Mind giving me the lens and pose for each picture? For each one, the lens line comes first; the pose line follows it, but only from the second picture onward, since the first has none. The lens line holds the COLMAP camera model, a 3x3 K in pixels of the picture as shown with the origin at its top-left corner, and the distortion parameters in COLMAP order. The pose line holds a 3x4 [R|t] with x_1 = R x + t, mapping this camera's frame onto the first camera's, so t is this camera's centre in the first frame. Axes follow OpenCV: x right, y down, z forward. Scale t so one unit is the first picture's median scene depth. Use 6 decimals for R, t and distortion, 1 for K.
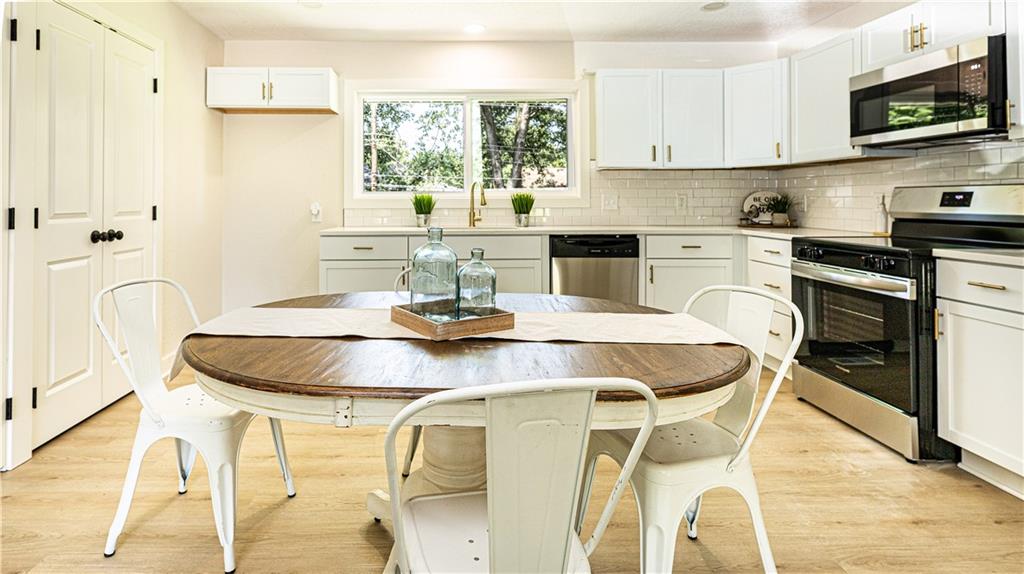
lens RADIAL K [[534.9, 0, 477.0], [0, 534.9, 194.1], [0, 0, 1]] dist [0.002572, 0.000836]
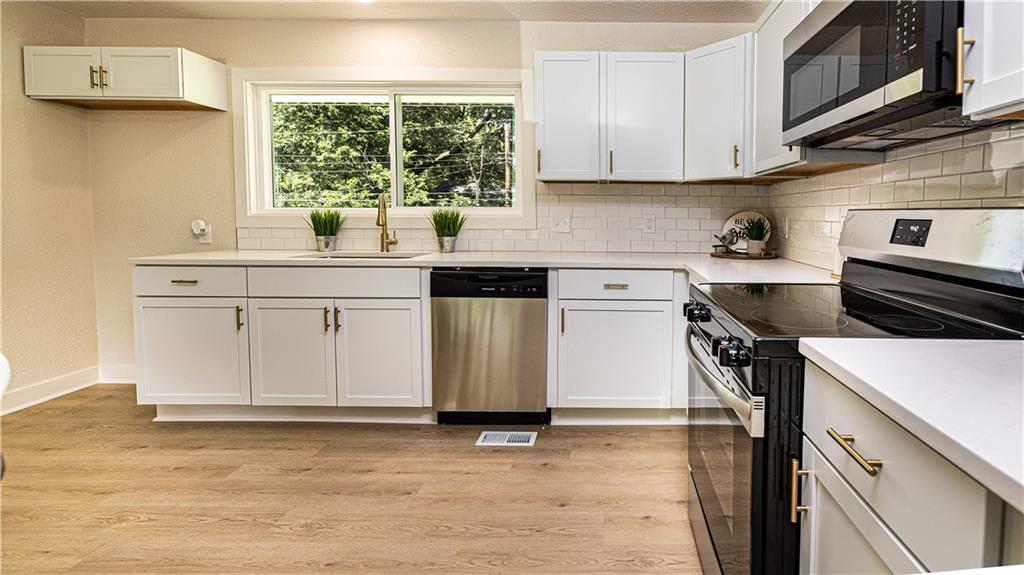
lens RADIAL K [[445.9, 0, 648.7], [0, 445.9, 237.0], [0, 0, 1]] dist [-0.002842, -0.000350]
pose [[0.999917, 0.010446, -0.007503, 0.445132], [-0.009947, 0.997916, 0.063753, -0.009775], [0.008153, -0.063673, 0.997937, 0.371654]]
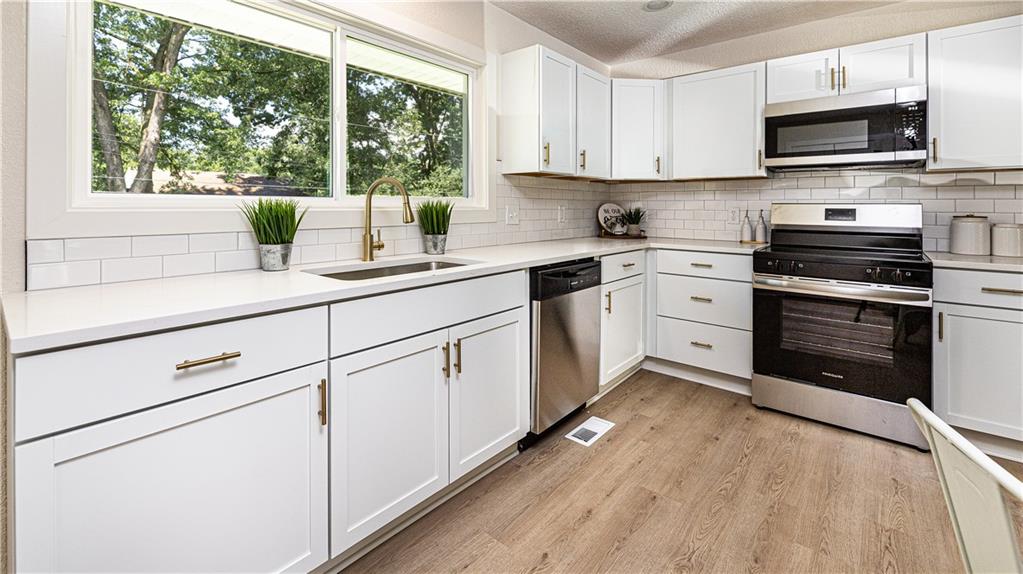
lens RADIAL K [[432.7, 0, 493.4], [0, 432.7, 208.8], [0, 0, 1]] dist [-0.001015, 0.000103]
pose [[0.670426, 0.002658, 0.741972, -0.290436], [-0.016420, 0.999802, 0.011254, -0.001241], [-0.741795, -0.019728, 0.670336, 0.673184]]
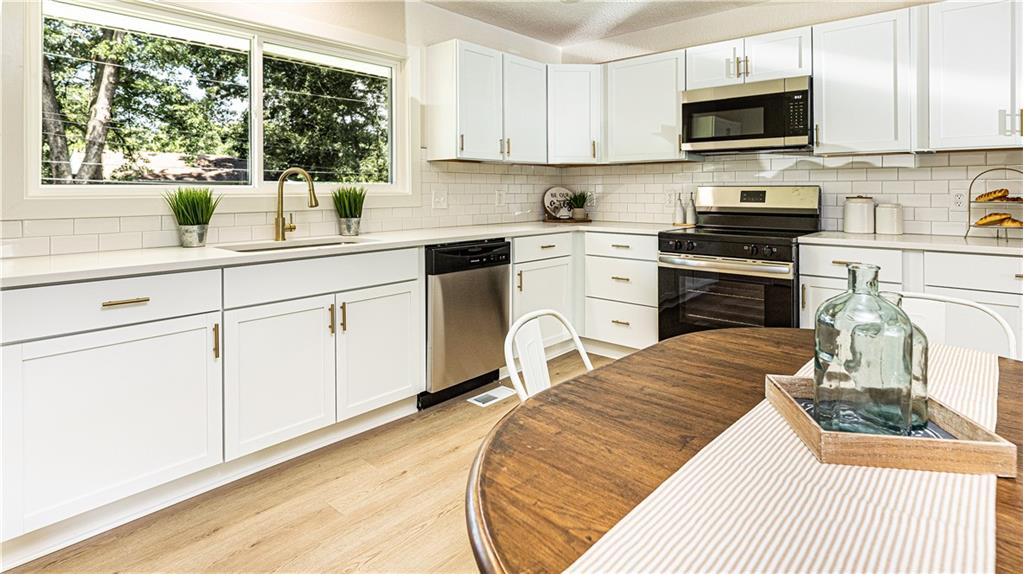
lens RADIAL K [[529.8, 0, 517.1], [0, 529.8, 189.8], [0, 0, 1]] dist [0.000860, -0.001158]
pose [[0.675226, 0.001400, 0.737610, -0.322989], [-0.007537, 0.999959, 0.005002, -0.006407], [-0.737572, -0.008937, 0.675209, 0.403658]]
